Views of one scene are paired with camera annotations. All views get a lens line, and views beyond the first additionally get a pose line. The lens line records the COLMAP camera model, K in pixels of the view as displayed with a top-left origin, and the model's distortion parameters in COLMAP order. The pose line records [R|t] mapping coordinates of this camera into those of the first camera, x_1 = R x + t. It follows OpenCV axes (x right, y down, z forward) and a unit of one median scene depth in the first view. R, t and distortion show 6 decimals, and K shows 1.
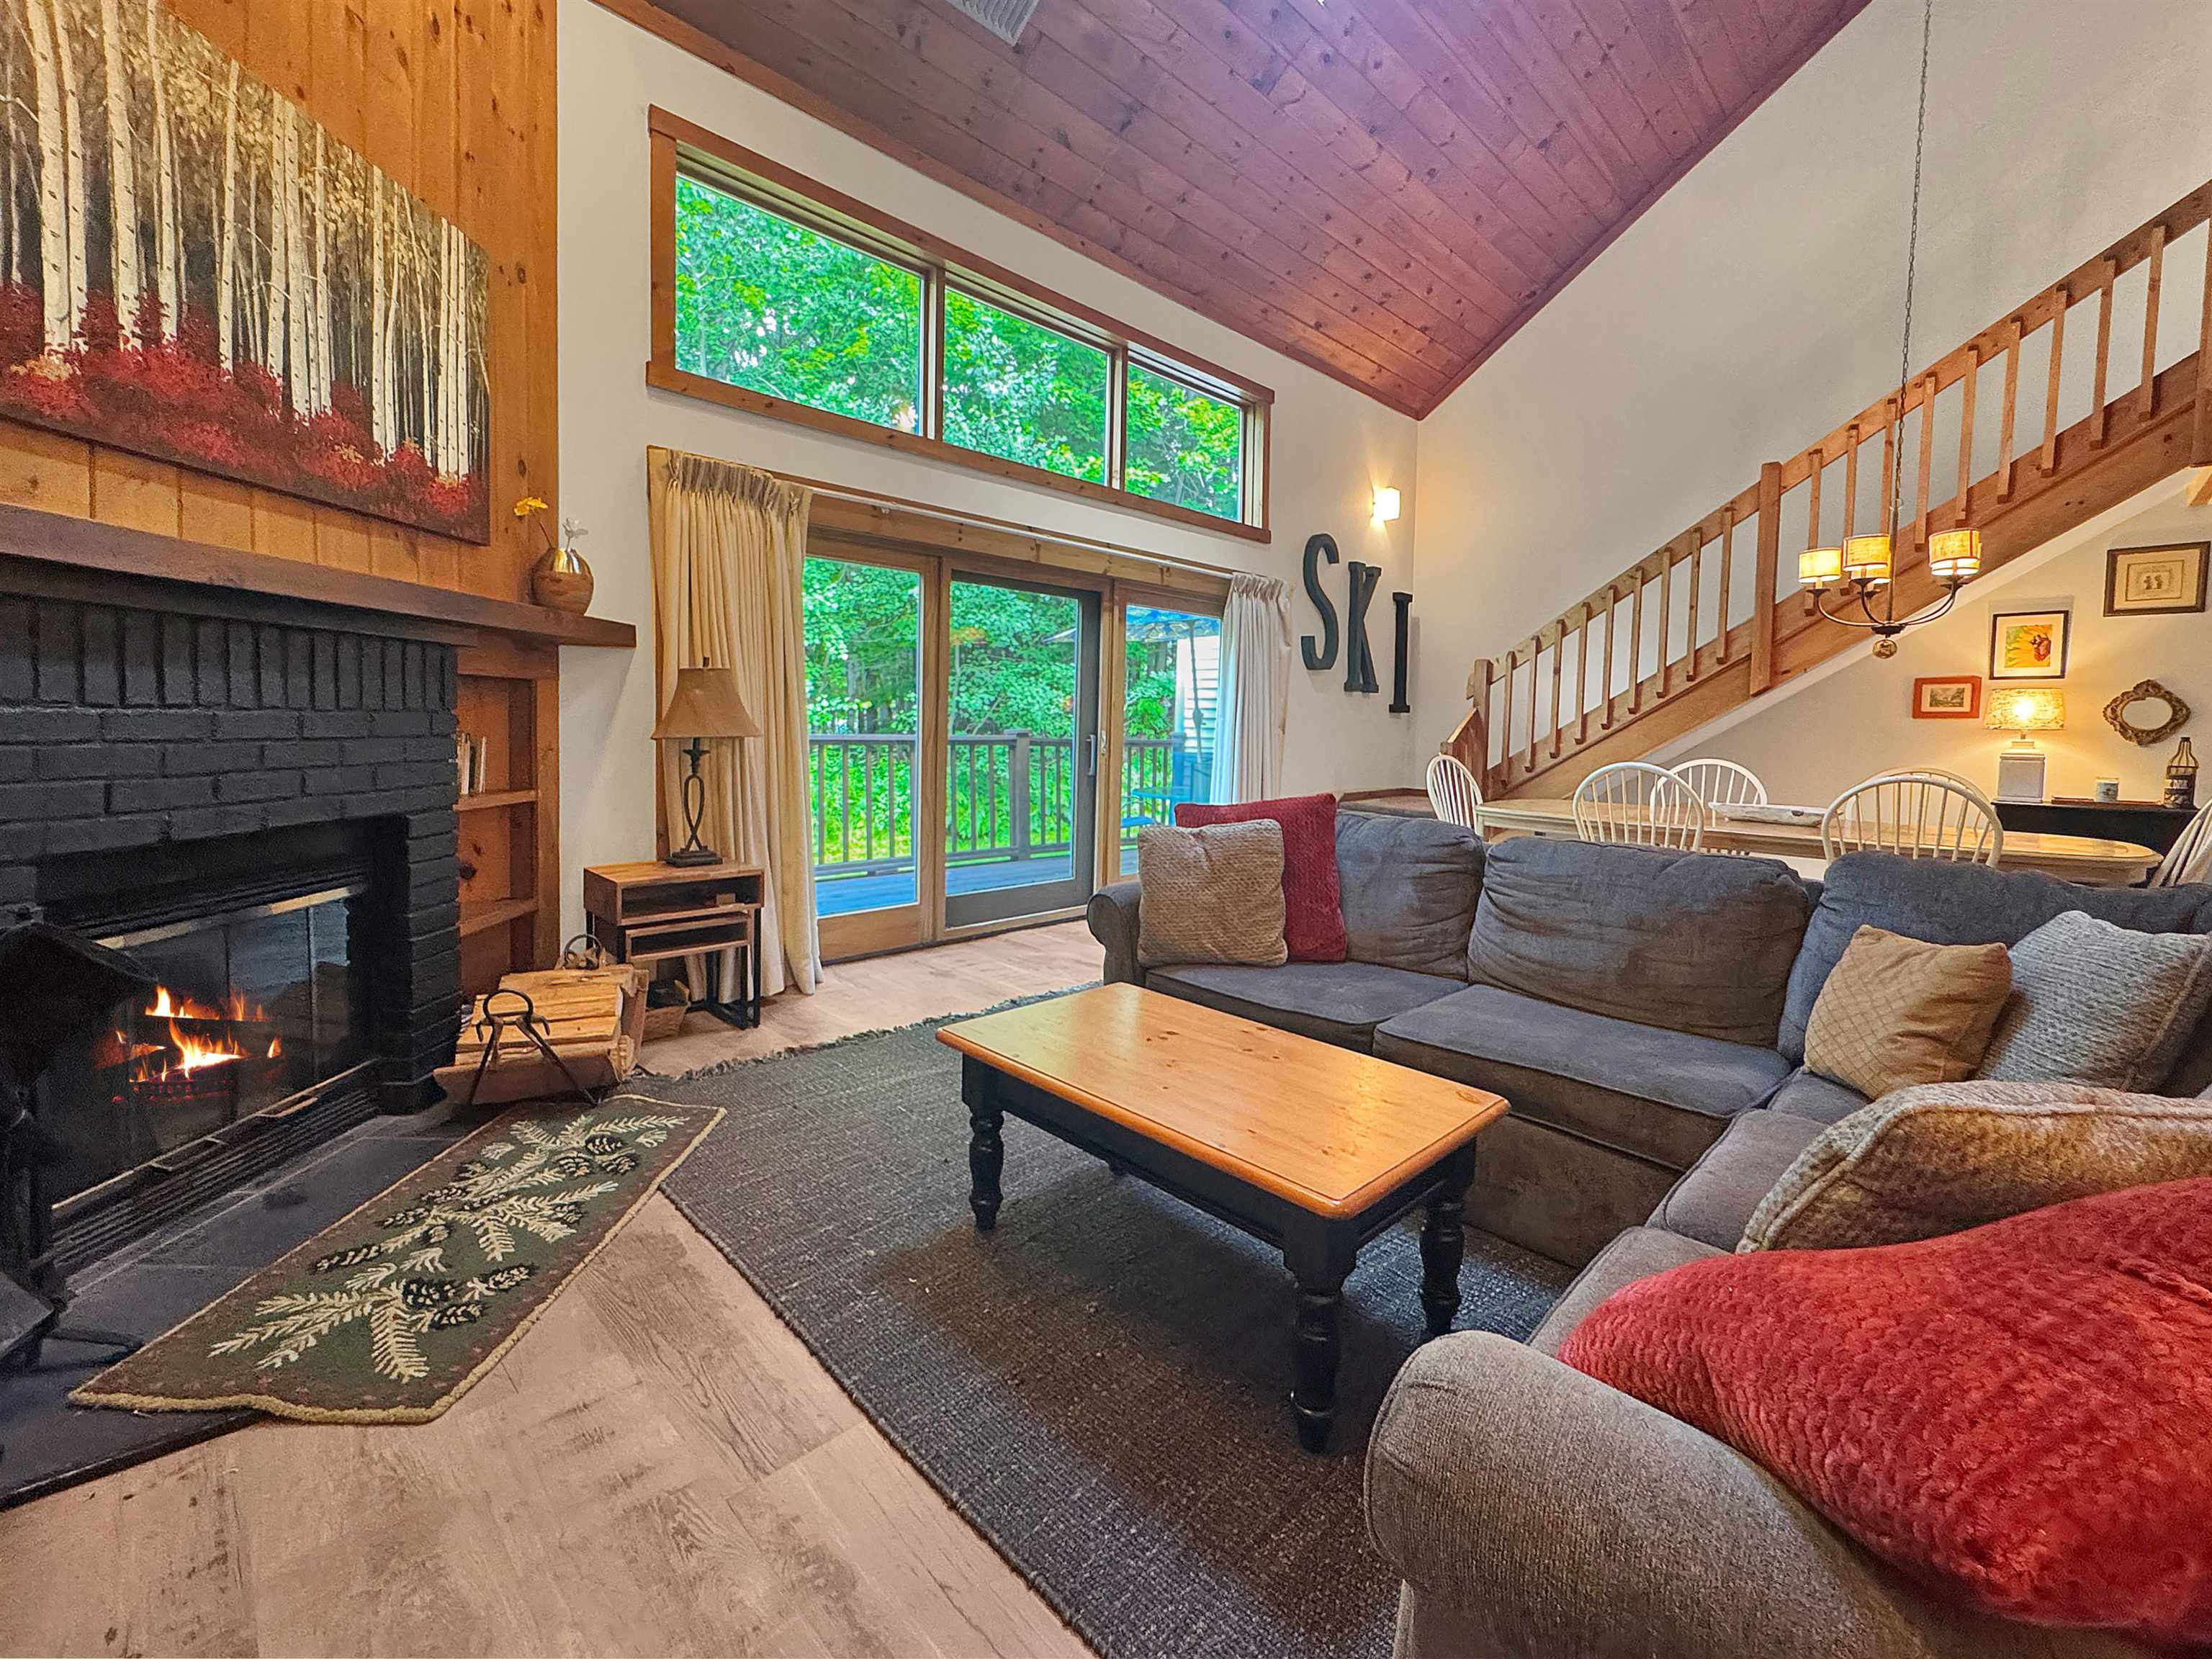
lens RADIAL K [[943.4, 0, 1096.6], [0, 943.4, 772.9], [0, 0, 1]] dist [0.001244, 0.000426]
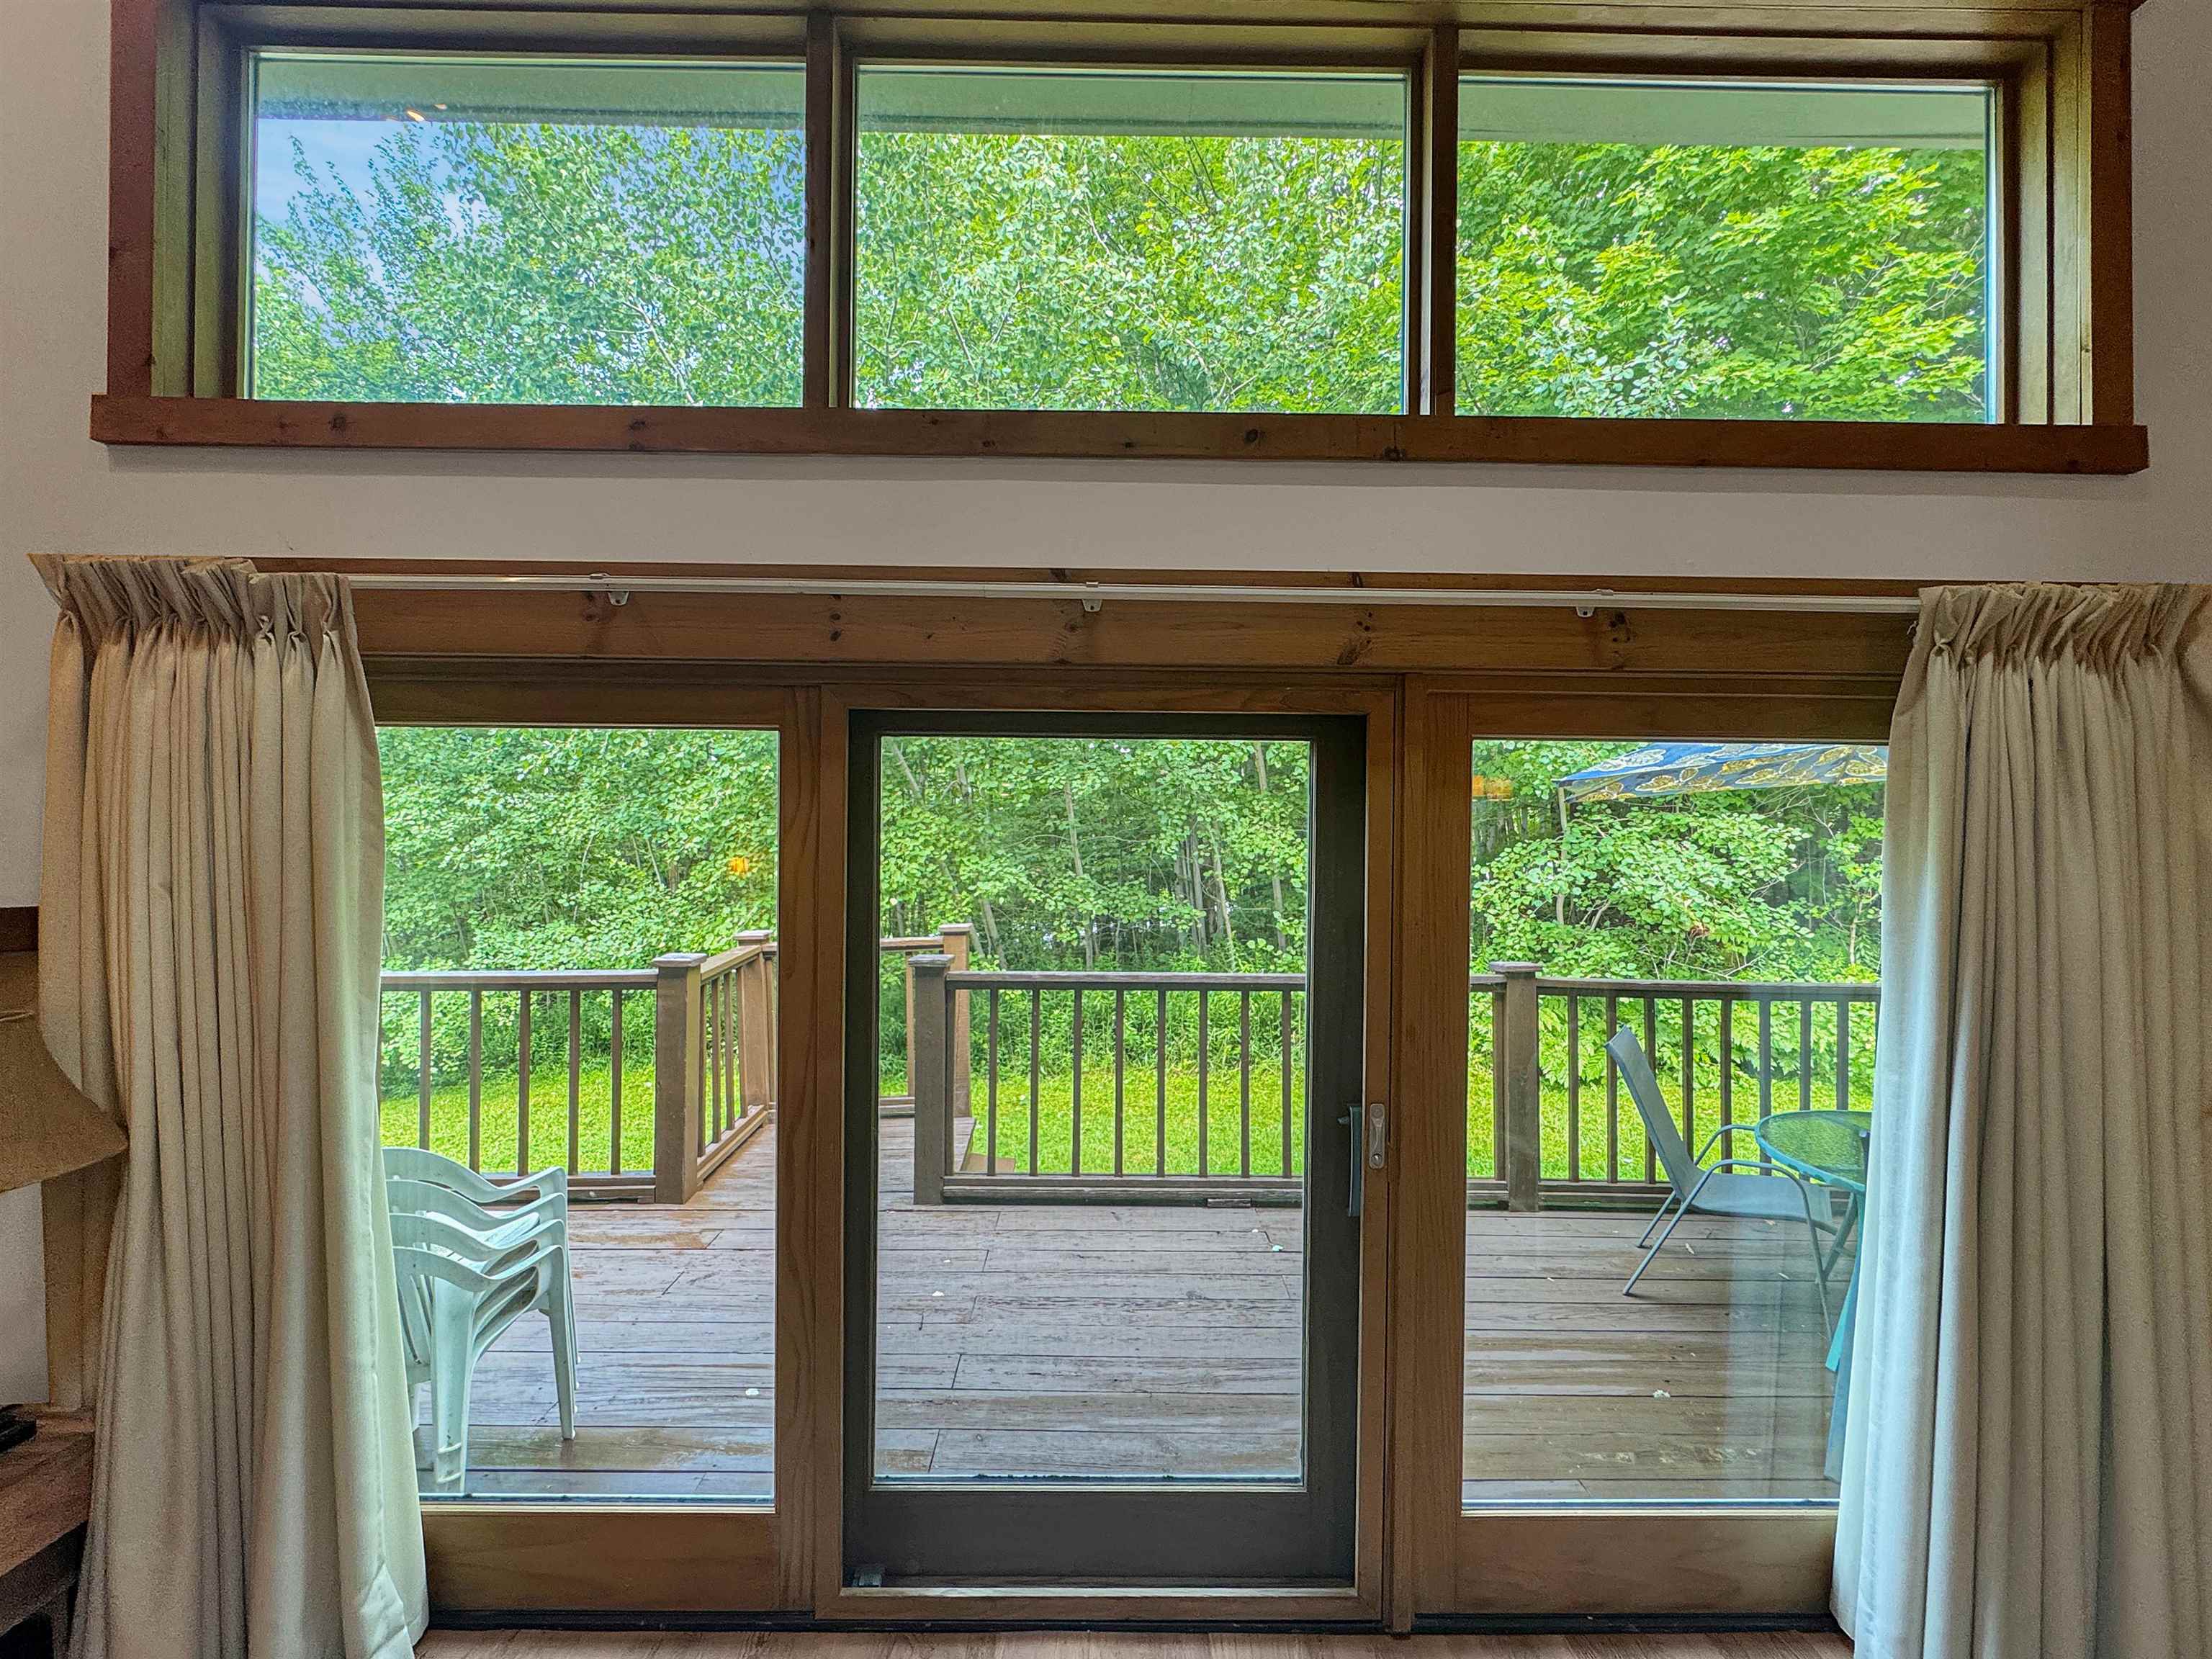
lens RADIAL K [[919.1, 0, 1094.8], [0, 919.1, 839.8], [0, 0, 1]] dist [-0.000828, -0.000265]
pose [[0.718688, -0.019556, -0.695058, 0.172602], [-0.031111, 0.997699, -0.060240, -0.121825], [0.694637, 0.064918, 0.716426, 0.691889]]
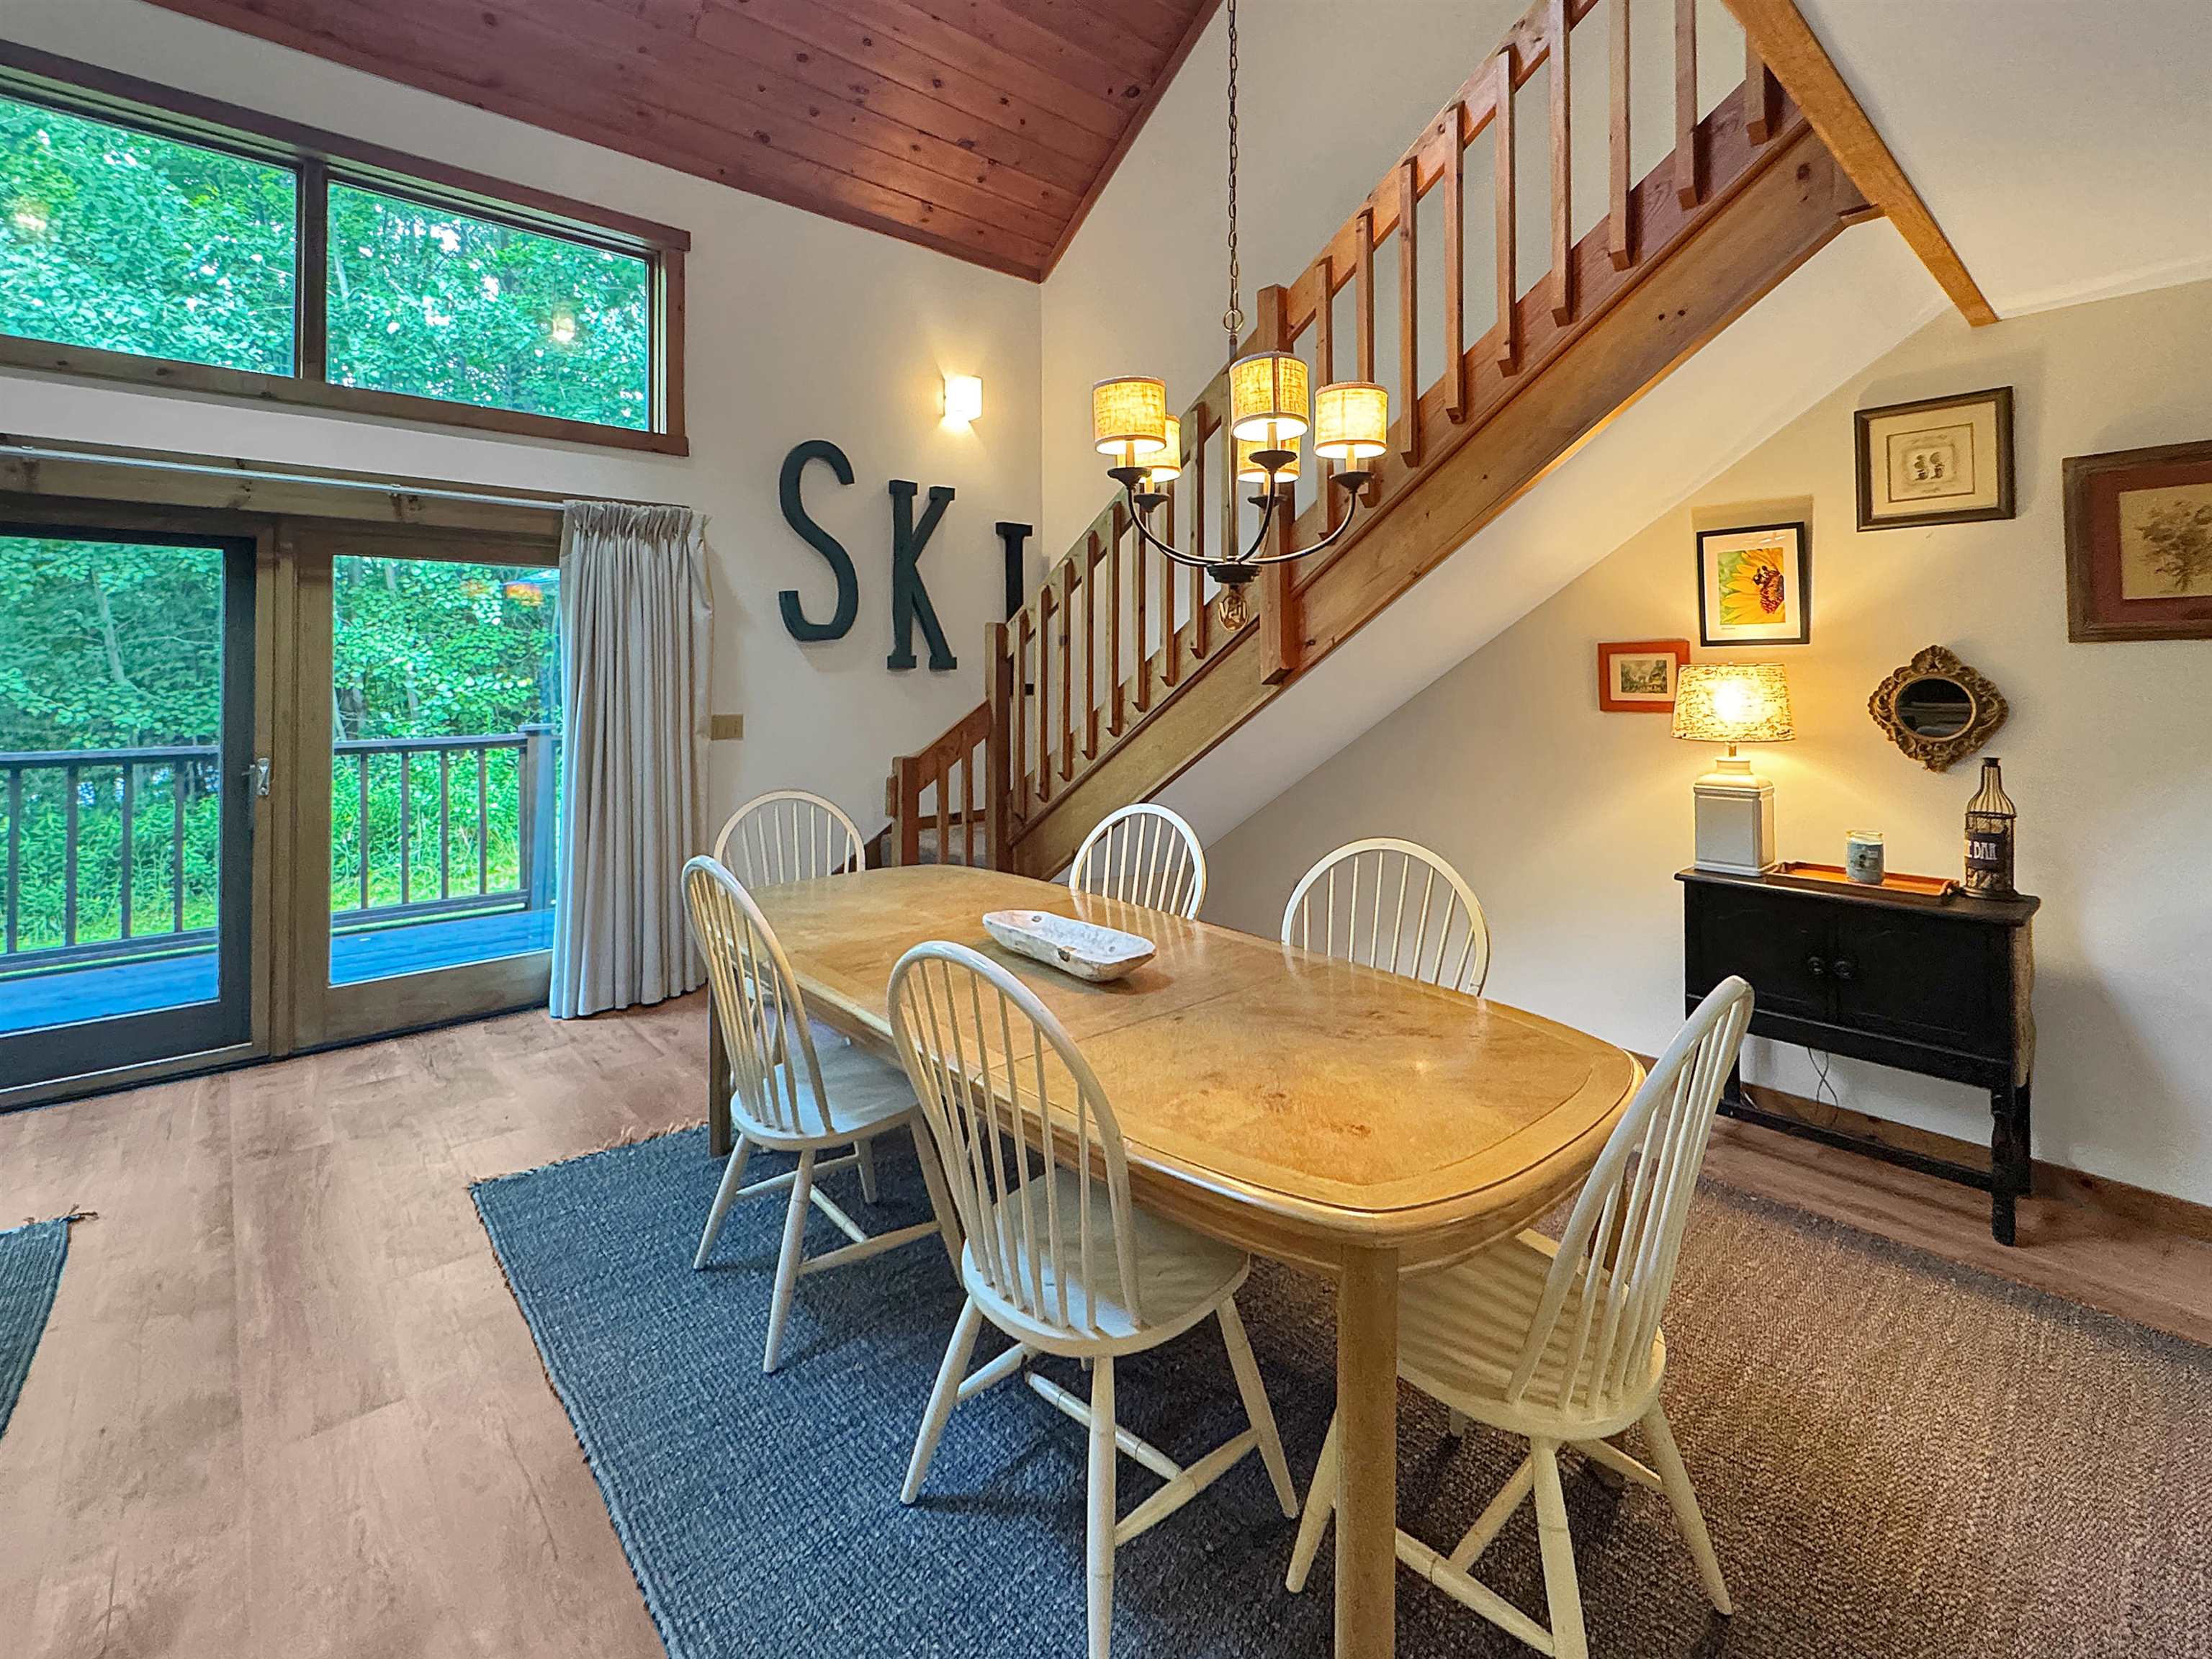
lens RADIAL K [[1036.4, 0, 1100.4], [0, 1036.4, 655.7], [0, 0, 1]] dist [-0.000567, -0.000453]
pose [[0.998308, -0.021997, -0.053831, 0.608924], [0.018161, 0.997331, -0.070725, -0.054411], [0.055243, 0.069628, 0.996042, 0.353555]]
